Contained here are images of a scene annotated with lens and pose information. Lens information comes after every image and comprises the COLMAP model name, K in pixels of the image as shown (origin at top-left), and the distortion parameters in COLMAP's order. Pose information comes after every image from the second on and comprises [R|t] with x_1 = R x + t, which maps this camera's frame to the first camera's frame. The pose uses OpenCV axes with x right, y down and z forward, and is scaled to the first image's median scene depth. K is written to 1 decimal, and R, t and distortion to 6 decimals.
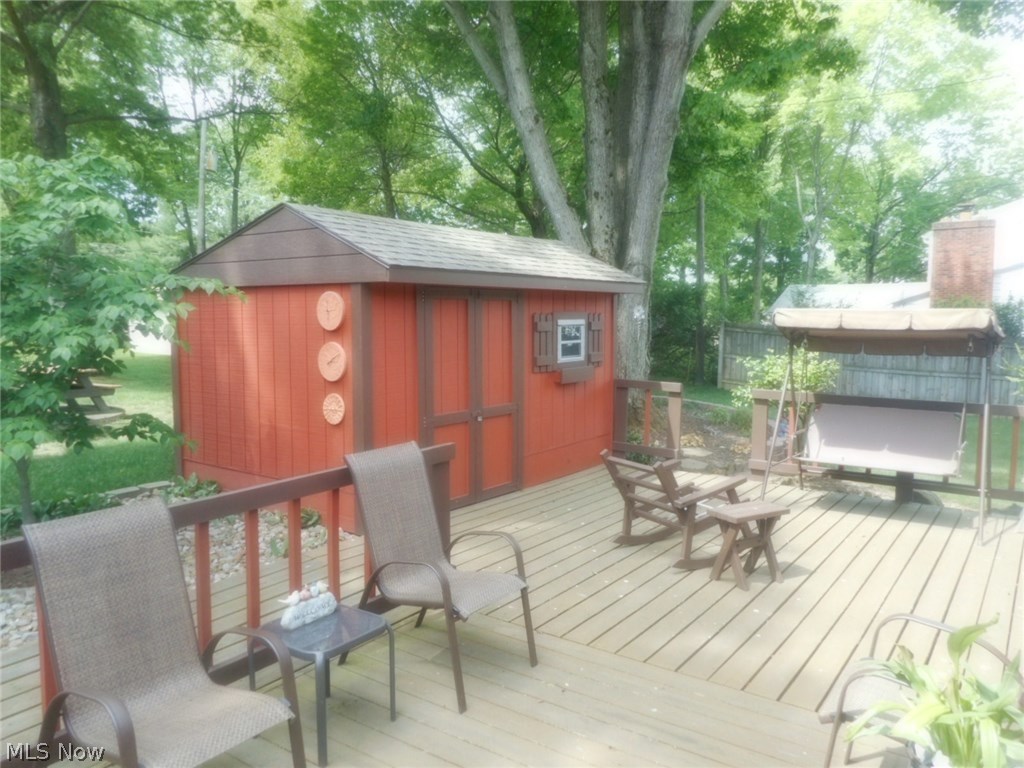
lens RADIAL K [[762.4, 0, 512.0], [0, 762.4, 384.0], [0, 0, 1]] dist [-0.005890, 0.002584]
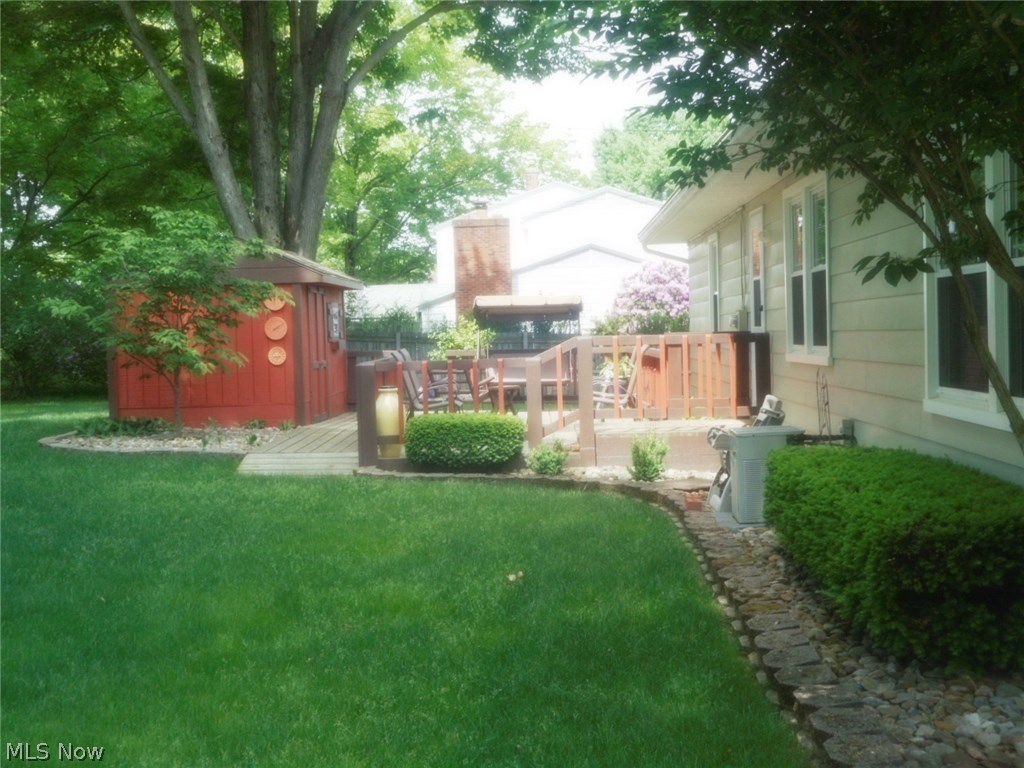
lens RADIAL K [[1432.6, 0, 512.0], [0, 1432.6, 384.0], [0, 0, 1]] dist [-0.007284, -0.014638]
pose [[0.813087, -0.047207, 0.580225, -1.142691], [0.082311, 0.996016, -0.034309, 0.167572], [-0.576294, 0.075656, 0.813733, -1.300494]]
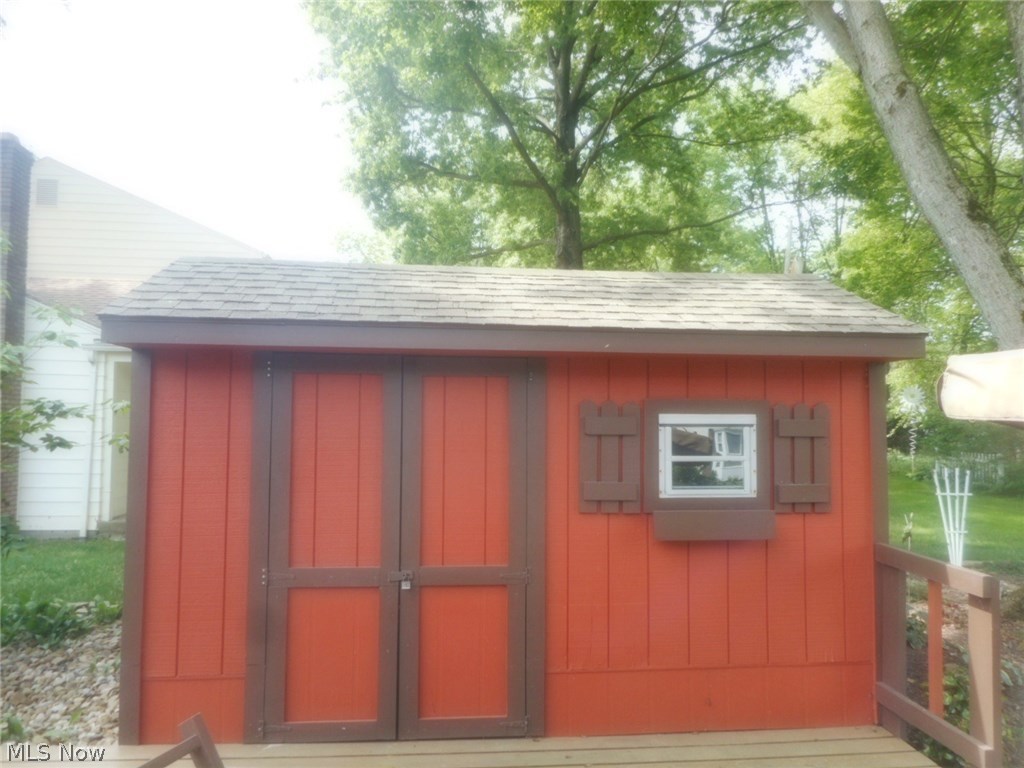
lens RADIAL K [[753.6, 0, 512.0], [0, 753.6, 384.0], [0, 0, 1]] dist [0.001642, 0.001863]
pose [[0.664173, -0.036872, -0.746669, 0.331760], [-0.074180, 0.990603, -0.114902, -0.033635], [0.743890, 0.131703, 0.655196, 0.519211]]
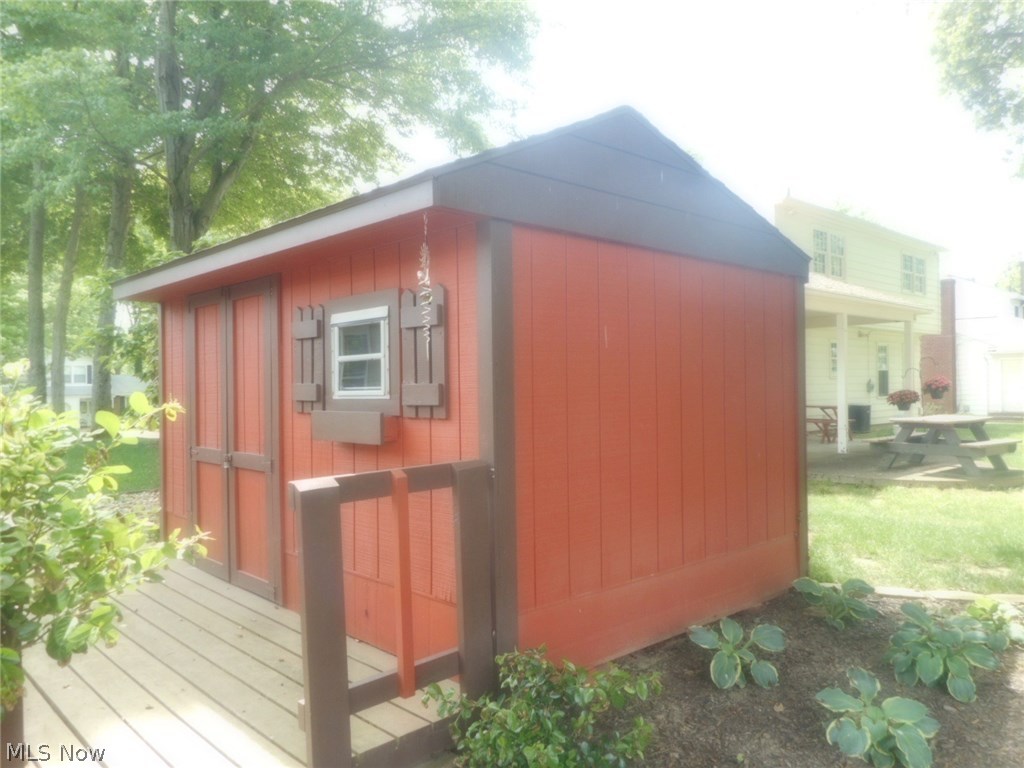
lens RADIAL K [[762.4, 0, 512.0], [0, 762.4, 384.0], [0, 0, 1]] dist [-0.005890, 0.002584]
pose [[-0.190072, -0.000305, -0.981770, 0.469230], [-0.081403, 0.996562, 0.015450, -0.048790], [0.978390, 0.082856, -0.189443, 1.072922]]
